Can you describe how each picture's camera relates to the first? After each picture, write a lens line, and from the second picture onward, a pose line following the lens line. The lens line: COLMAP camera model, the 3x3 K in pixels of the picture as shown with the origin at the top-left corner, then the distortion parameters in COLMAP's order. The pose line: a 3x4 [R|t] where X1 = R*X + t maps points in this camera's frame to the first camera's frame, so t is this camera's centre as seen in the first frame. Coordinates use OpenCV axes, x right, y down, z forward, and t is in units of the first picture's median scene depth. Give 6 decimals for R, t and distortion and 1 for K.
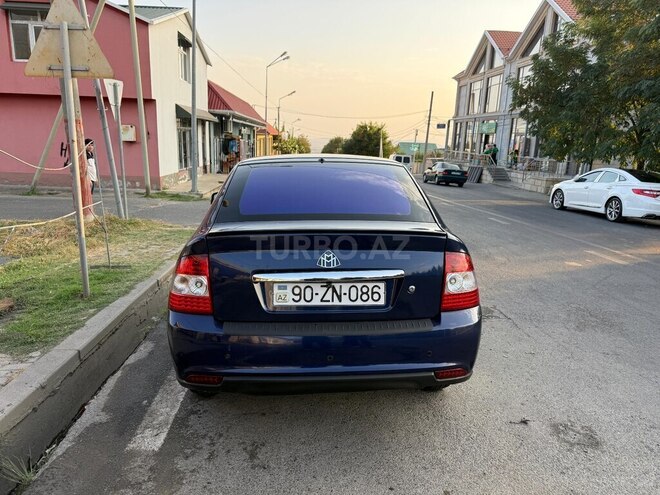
lens RADIAL K [[441.5, 0, 318.5], [0, 441.5, 247.3], [0, 0, 1]] dist [0.052904, -0.001128]
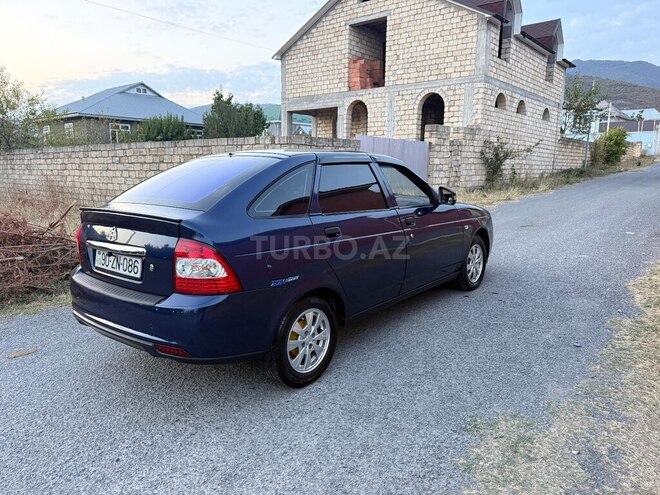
lens RADIAL K [[457.8, 0, 335.3], [0, 457.8, 256.5], [0, 0, 1]] dist [0.027991, -0.041955]
pose [[0.752134, 0.113987, -0.649077, 1.325946], [-0.103486, 0.993137, 0.054491, -0.045612], [0.650834, 0.026186, 0.758769, 0.418875]]
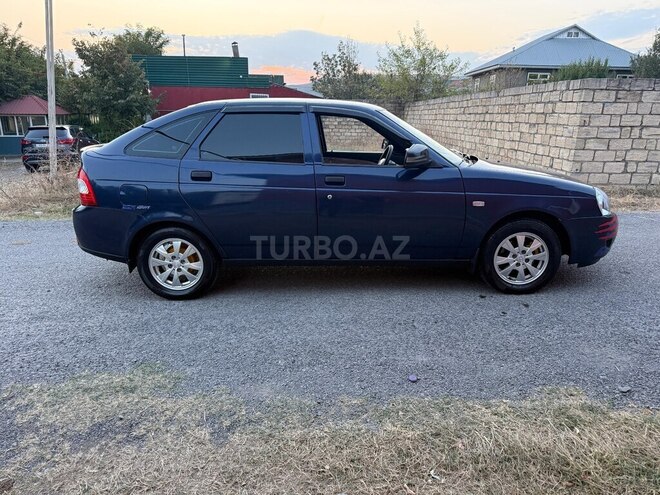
lens RADIAL K [[465.5, 0, 330.0], [0, 465.5, 247.5], [0, 0, 1]] dist [0.013330, -0.018185]
pose [[-0.032629, 0.258738, -0.965396, 1.989149], [-0.179288, 0.948728, 0.260331, -0.306807], [0.983255, 0.181578, 0.015432, 1.951886]]
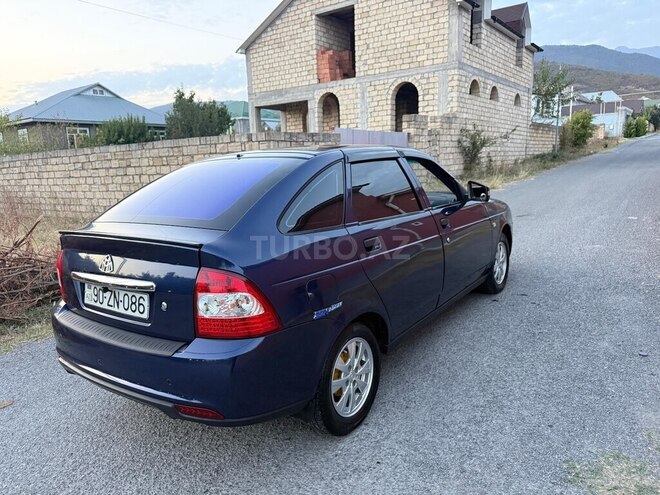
lens RADIAL K [[462.9, 0, 329.5], [0, 462.9, 259.2], [0, 0, 1]] dist [0.002419, -0.006996]
pose [[0.788147, 0.080641, -0.610181, 1.030636], [-0.051093, 0.996530, 0.065706, -0.076363], [0.613362, -0.020610, 0.789533, 0.479738]]
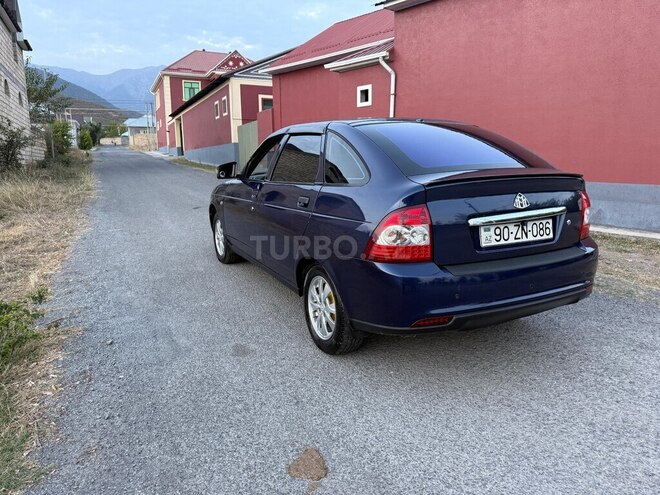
lens RADIAL K [[460.3, 0, 326.7], [0, 460.3, 249.0], [0, 0, 1]] dist [0.007311, -0.004762]
pose [[0.918257, -0.095539, 0.384288, -0.883903], [0.085655, 0.995405, 0.042799, 0.056059], [-0.386611, -0.006384, 0.922221, 0.102415]]
